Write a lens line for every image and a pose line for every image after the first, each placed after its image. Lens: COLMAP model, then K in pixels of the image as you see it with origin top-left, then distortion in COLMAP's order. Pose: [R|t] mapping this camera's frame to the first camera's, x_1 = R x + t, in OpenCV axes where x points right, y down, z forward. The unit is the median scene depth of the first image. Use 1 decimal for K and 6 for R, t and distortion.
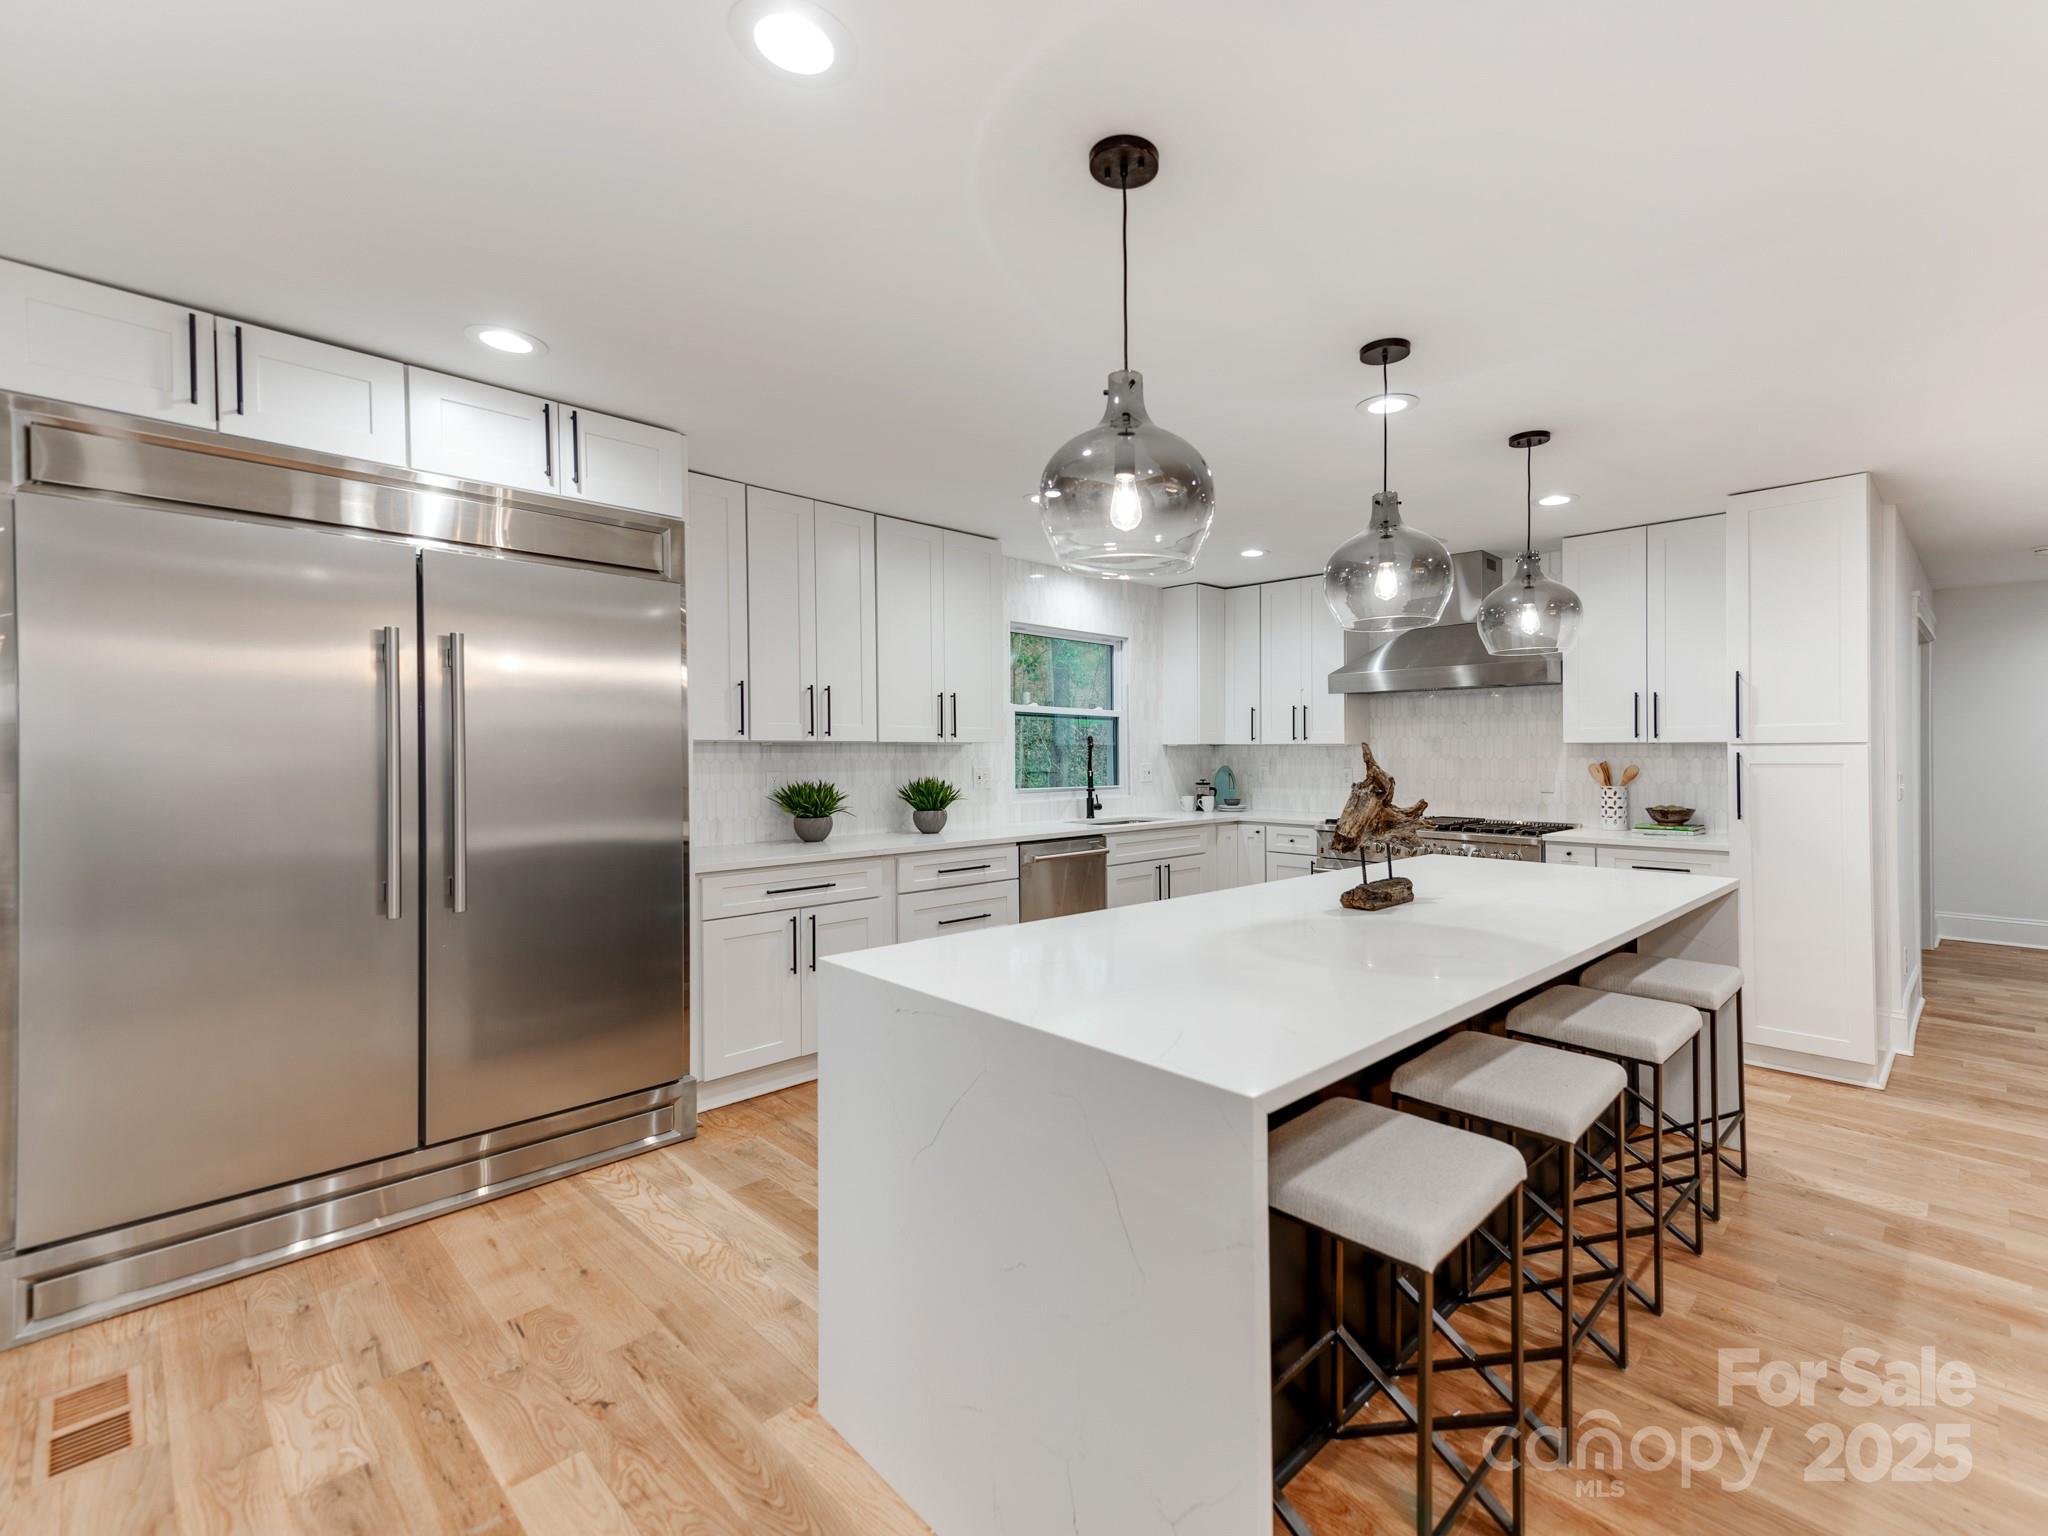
lens RADIAL K [[880.9, 0, 1034.9], [0, 880.9, 756.6], [0, 0, 1]] dist [0.017899, -0.000988]
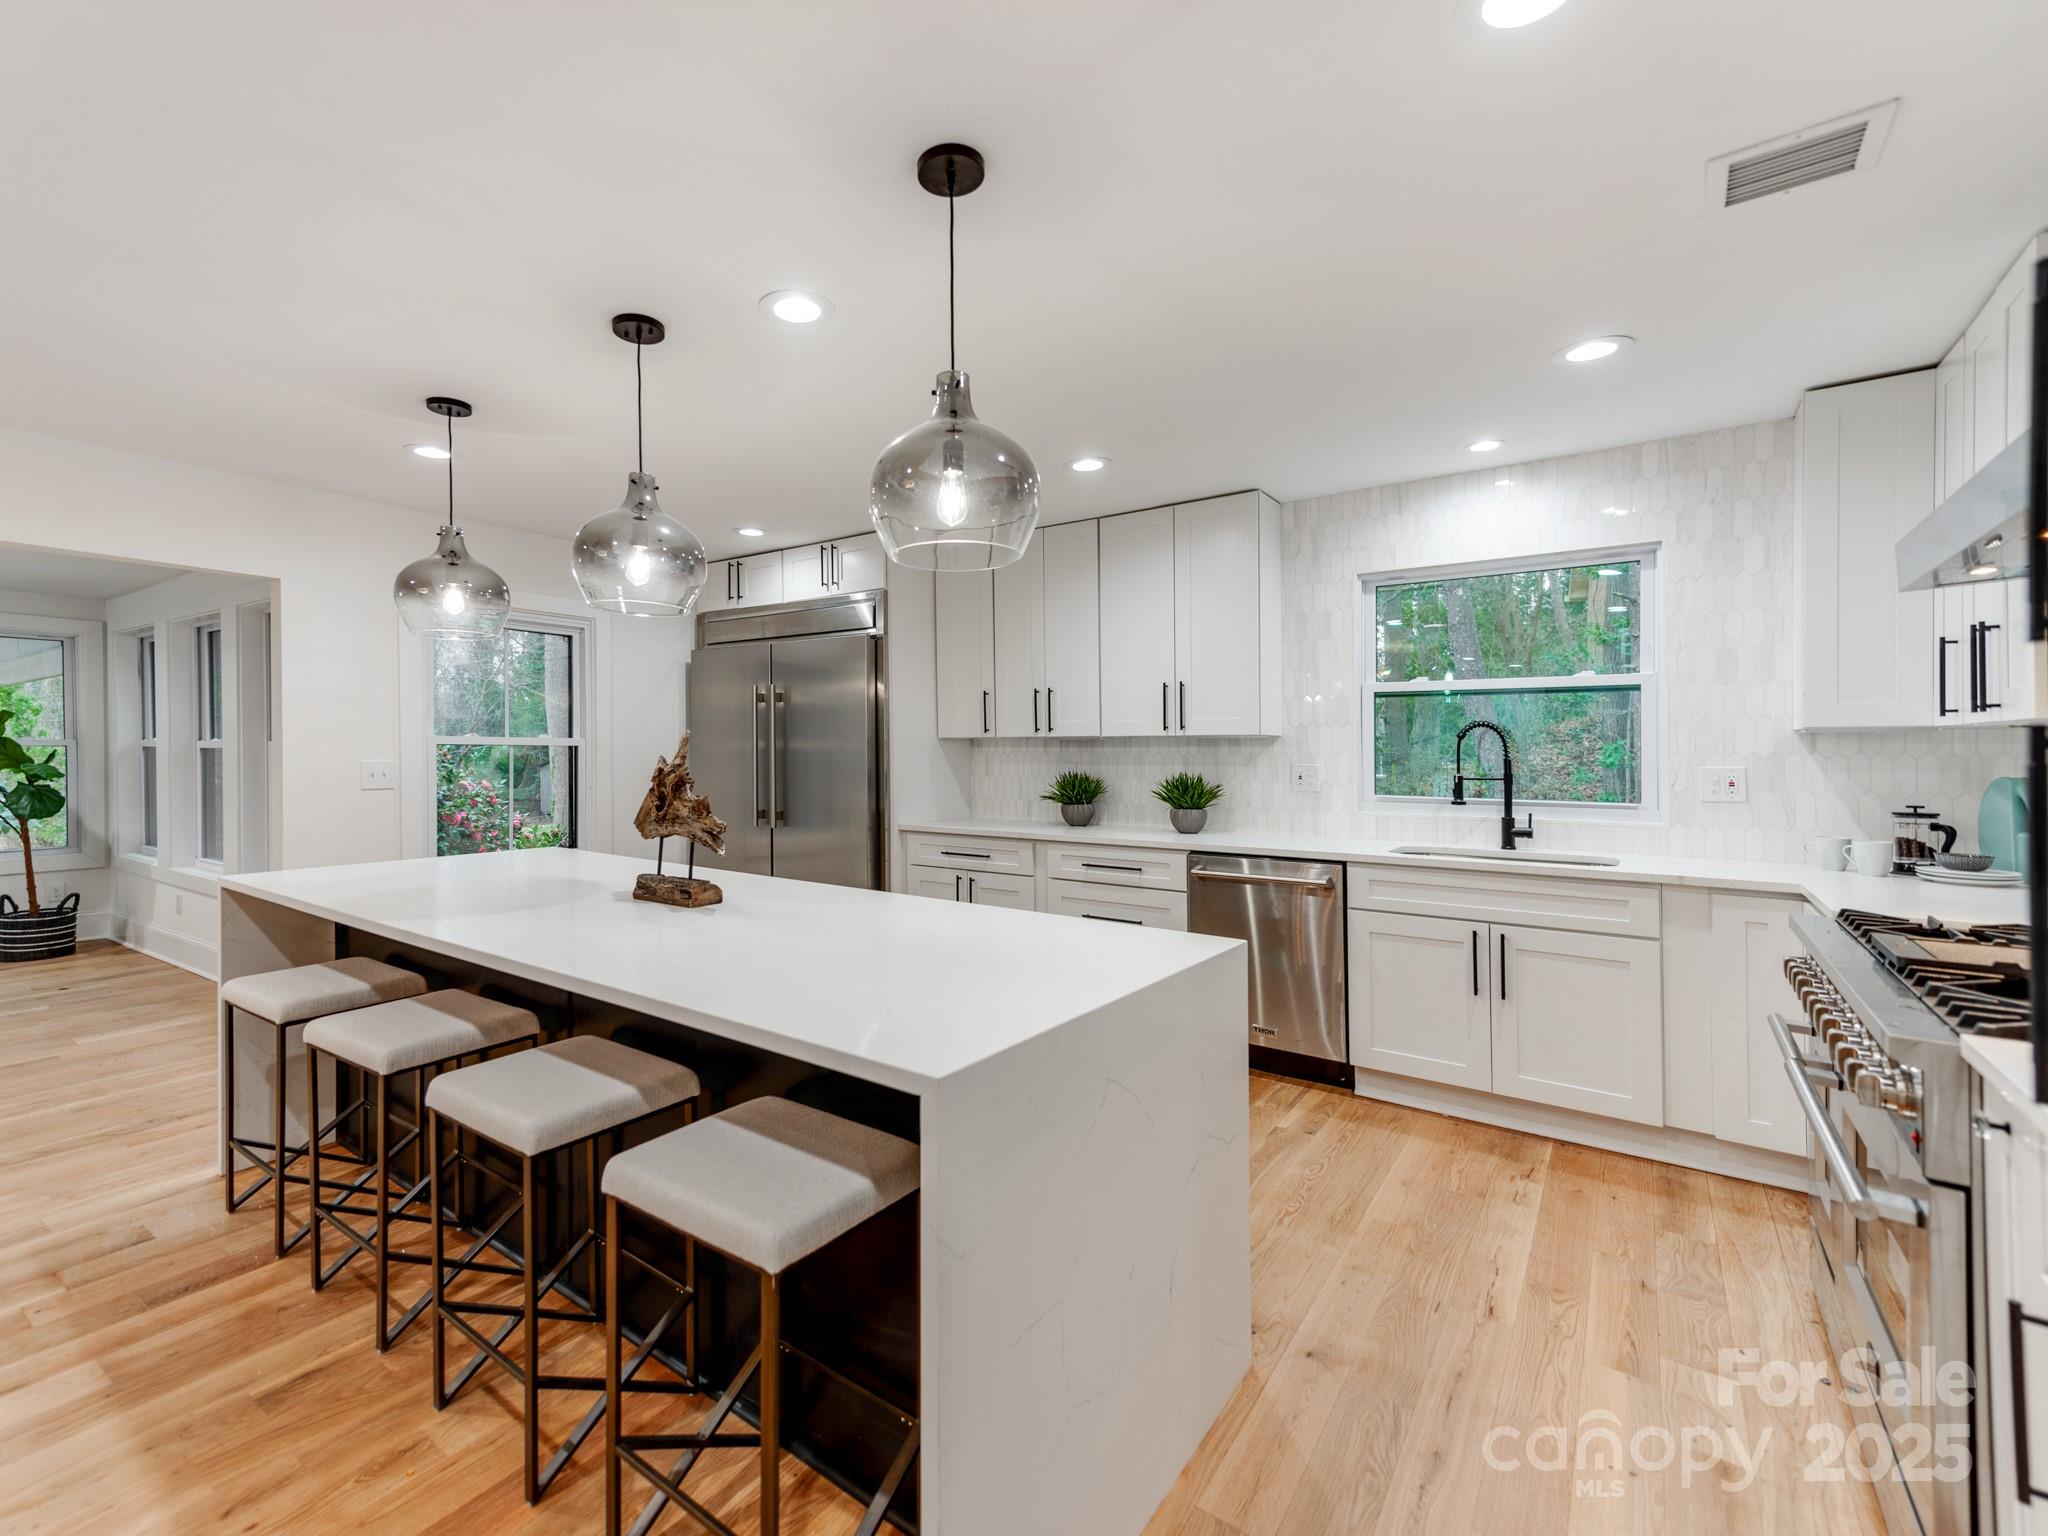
lens RADIAL K [[880.9, 0, 1028.5], [0, 880.9, 770.7], [0, 0, 1]] dist [0.017899, -0.000988]
pose [[0.197635, 0.027969, -0.979877, 0.825784], [-0.003529, 0.999607, 0.027820, -0.005255], [0.980269, -0.002040, 0.197656, 0.703693]]
